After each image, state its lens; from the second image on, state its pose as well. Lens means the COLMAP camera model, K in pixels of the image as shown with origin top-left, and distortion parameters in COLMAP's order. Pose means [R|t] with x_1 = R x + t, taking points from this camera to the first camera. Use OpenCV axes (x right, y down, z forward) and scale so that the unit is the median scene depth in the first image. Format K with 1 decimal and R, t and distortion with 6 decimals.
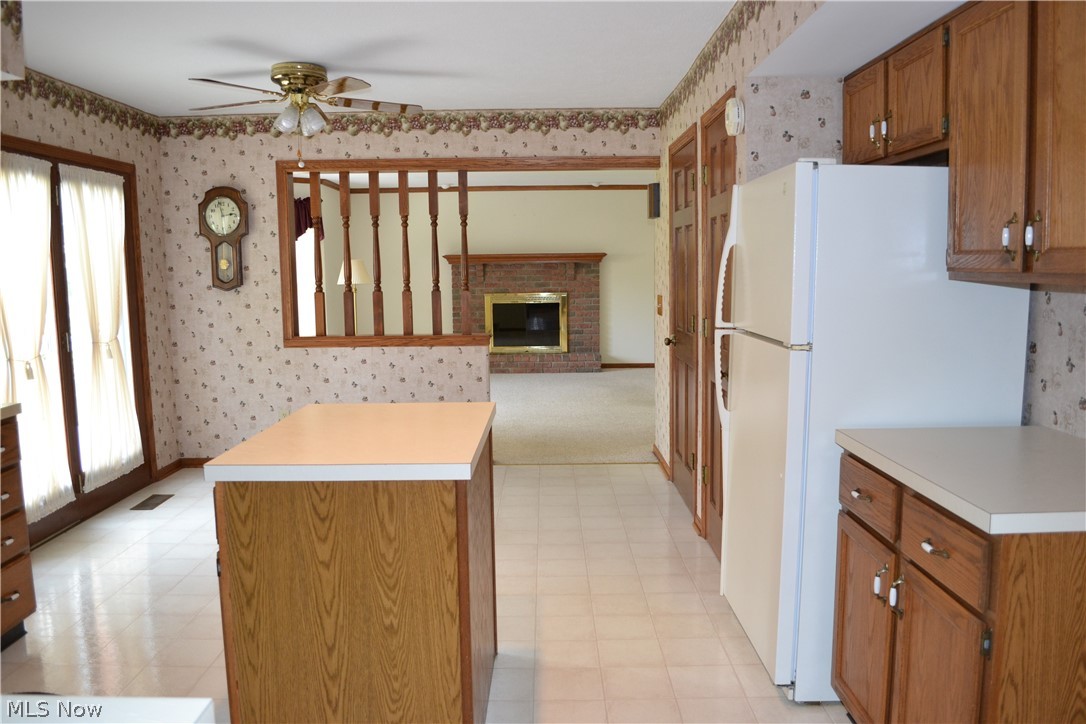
lens RADIAL K [[863.4, 0, 543.0], [0, 863.4, 362.0], [0, 0, 1]] dist [-0.076943, 0.003357]
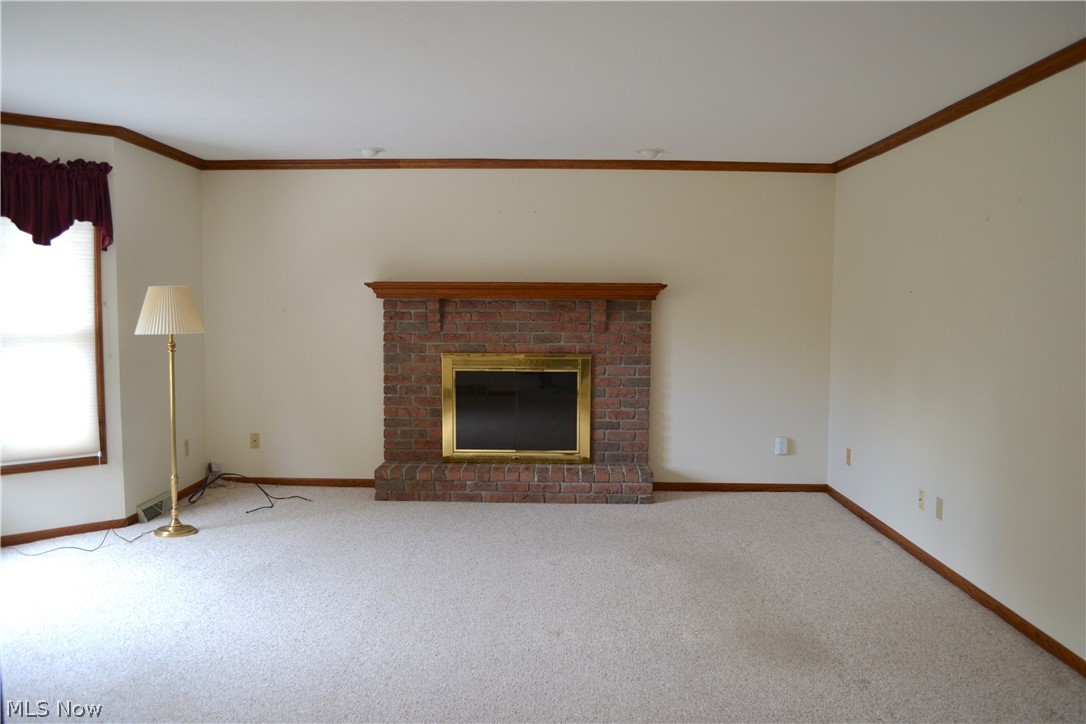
lens RADIAL K [[863.4, 0, 543.0], [0, 863.4, 362.0], [0, 0, 1]] dist [-0.076943, 0.003357]
pose [[0.999632, 0.020409, -0.017896, 0.006816], [-0.021151, 0.998882, -0.042280, -0.051469], [0.017013, 0.042643, 0.998946, 0.450911]]
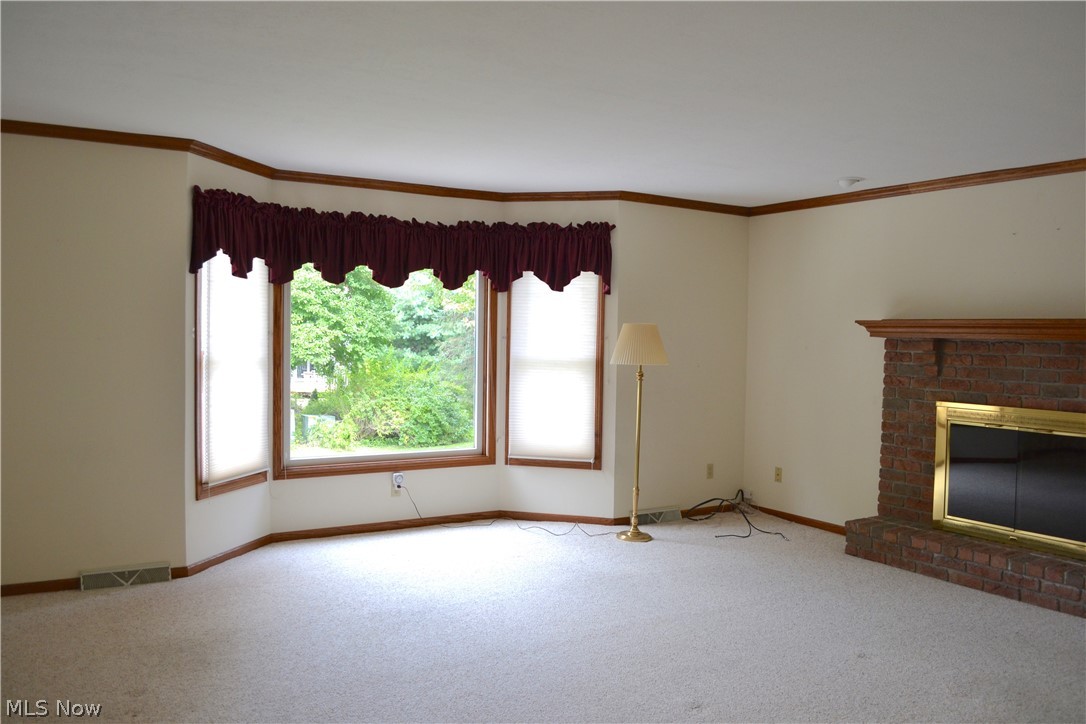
lens RADIAL K [[863.4, 0, 543.0], [0, 863.4, 362.0], [0, 0, 1]] dist [-0.076943, 0.003357]
pose [[0.526280, 0.050404, -0.848816, 0.214392], [-0.118464, 0.992853, -0.014493, -0.068001], [0.842019, 0.108182, 0.528490, 0.566222]]
